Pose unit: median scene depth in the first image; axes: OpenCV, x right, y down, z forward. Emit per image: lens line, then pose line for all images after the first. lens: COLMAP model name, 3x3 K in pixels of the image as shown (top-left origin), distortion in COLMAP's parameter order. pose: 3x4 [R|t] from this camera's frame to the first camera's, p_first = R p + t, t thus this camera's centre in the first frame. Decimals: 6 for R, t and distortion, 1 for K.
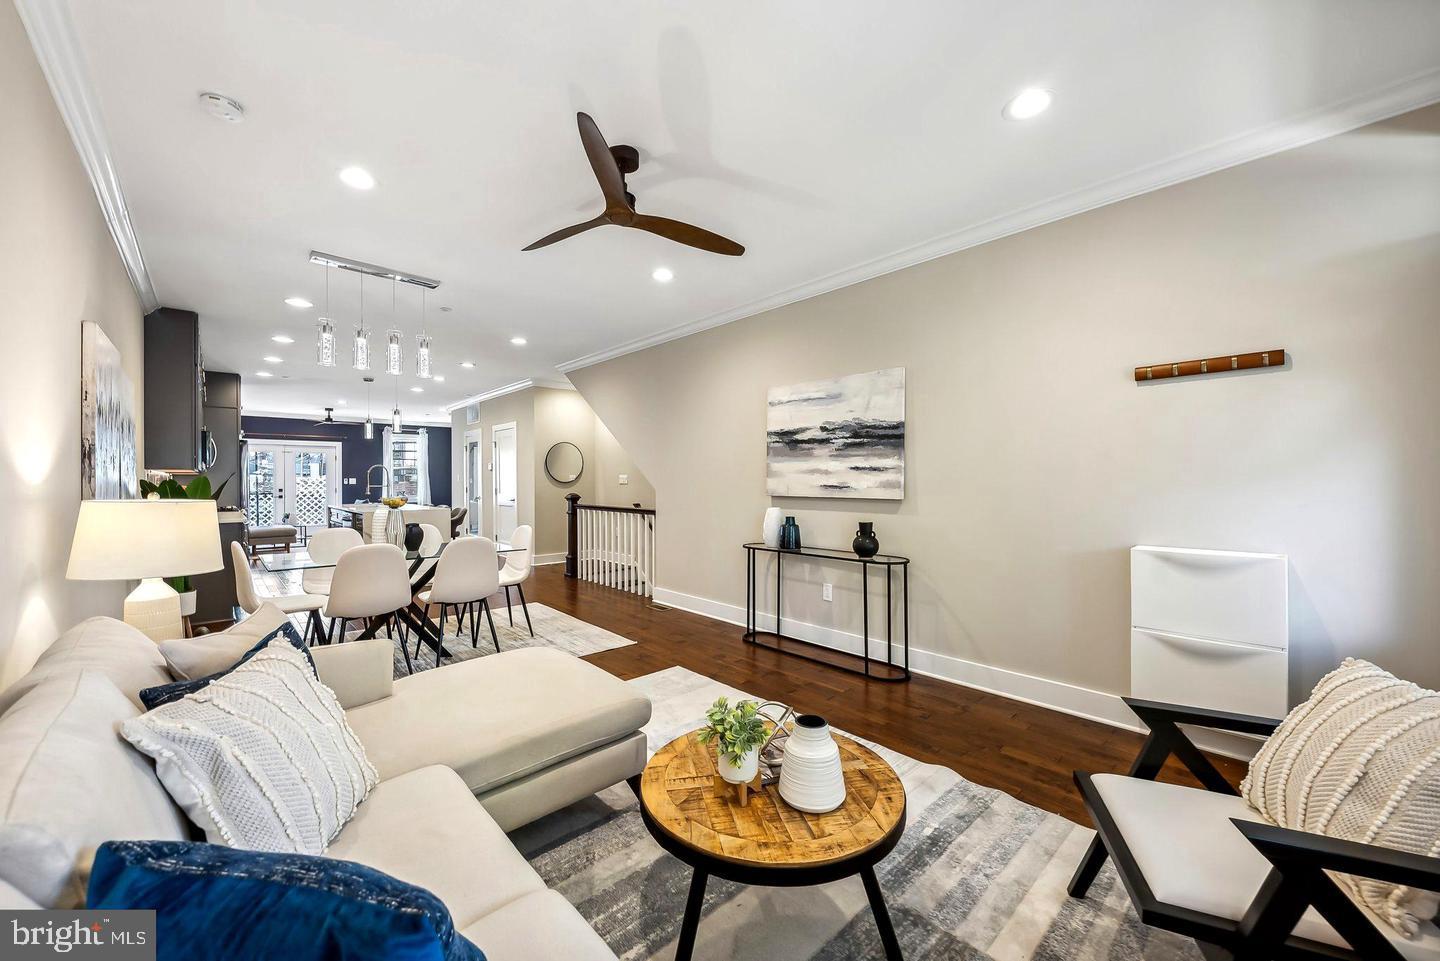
lens RADIAL K [[550.1, 0, 718.8], [0, 550.1, 477.6], [0, 0, 1]] dist [0.000592, 0.000042]
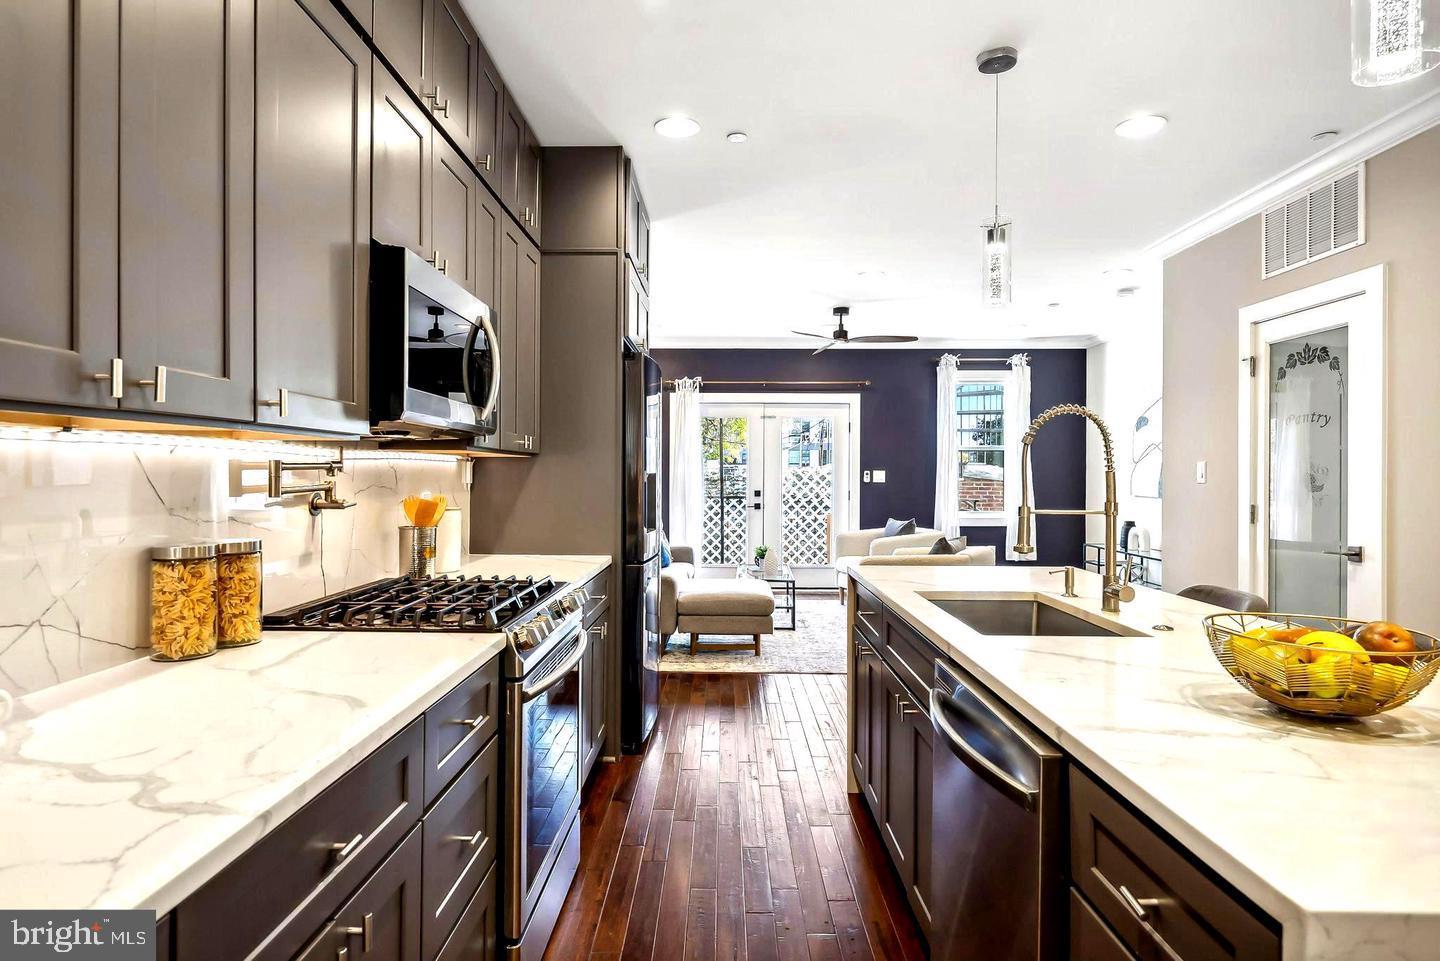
lens RADIAL K [[788.5, 0, 719.5], [0, 788.5, 474.5], [0, 0, 1]] dist [0.001107, 0.000022]
pose [[0.730062, 0.011932, -0.683277, -0.308358], [-0.007938, 0.999928, 0.008980, 0.000007], [0.683335, -0.001132, 0.730104, 0.420710]]
